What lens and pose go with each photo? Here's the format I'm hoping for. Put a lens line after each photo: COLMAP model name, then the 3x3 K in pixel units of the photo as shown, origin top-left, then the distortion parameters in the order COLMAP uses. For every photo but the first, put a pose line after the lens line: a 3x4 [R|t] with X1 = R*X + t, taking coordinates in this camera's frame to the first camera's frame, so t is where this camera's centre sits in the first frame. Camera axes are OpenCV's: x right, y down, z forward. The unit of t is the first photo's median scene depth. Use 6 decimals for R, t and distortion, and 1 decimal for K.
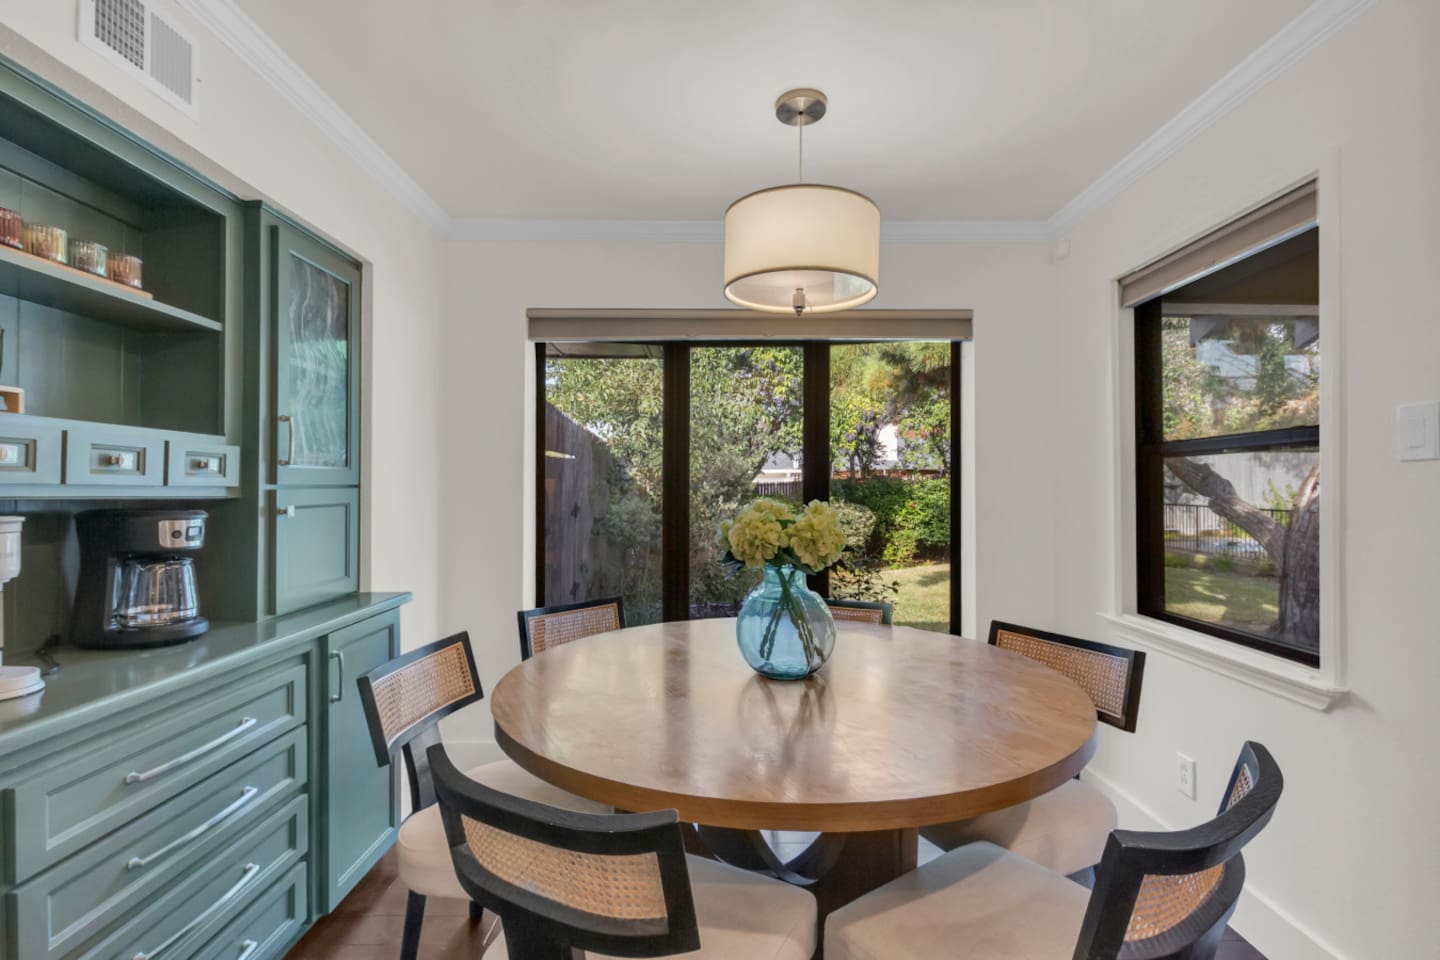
lens RADIAL K [[668.6, 0, 710.9], [0, 668.6, 483.3], [0, 0, 1]] dist [0.002791, 0.000705]
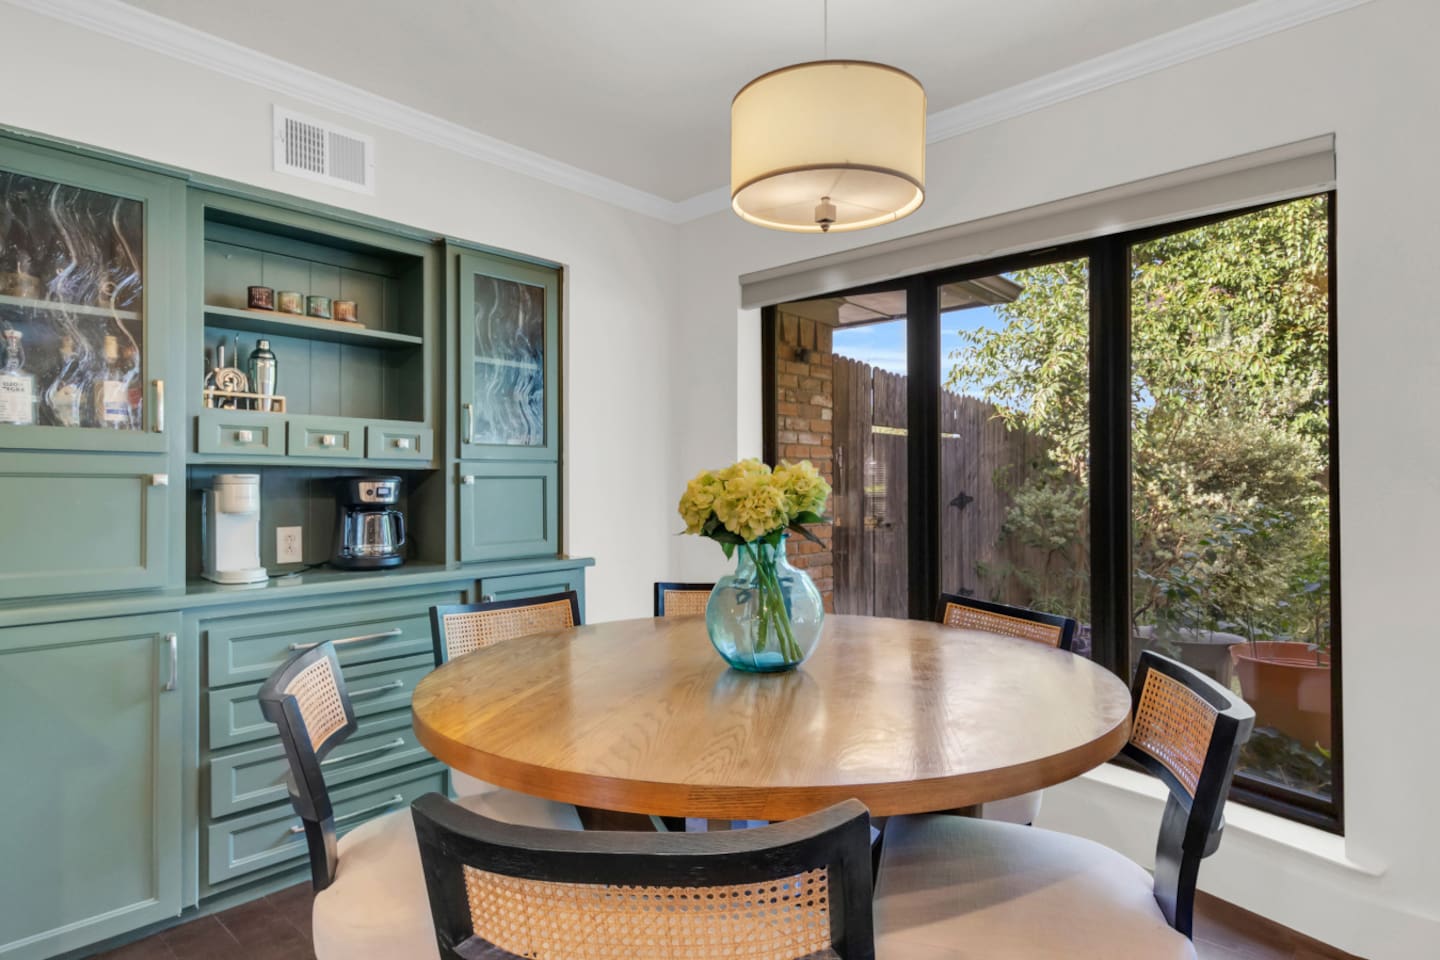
lens RADIAL K [[784.2, 0, 720.0], [0, 784.2, 485.3], [0, 0, 1]] dist [0.002214, -0.000134]
pose [[0.740522, -0.004819, -0.672015, 0.747822], [0.007881, 0.999968, 0.001513, 0.056774], [0.671986, -0.006417, 0.740536, 0.239221]]
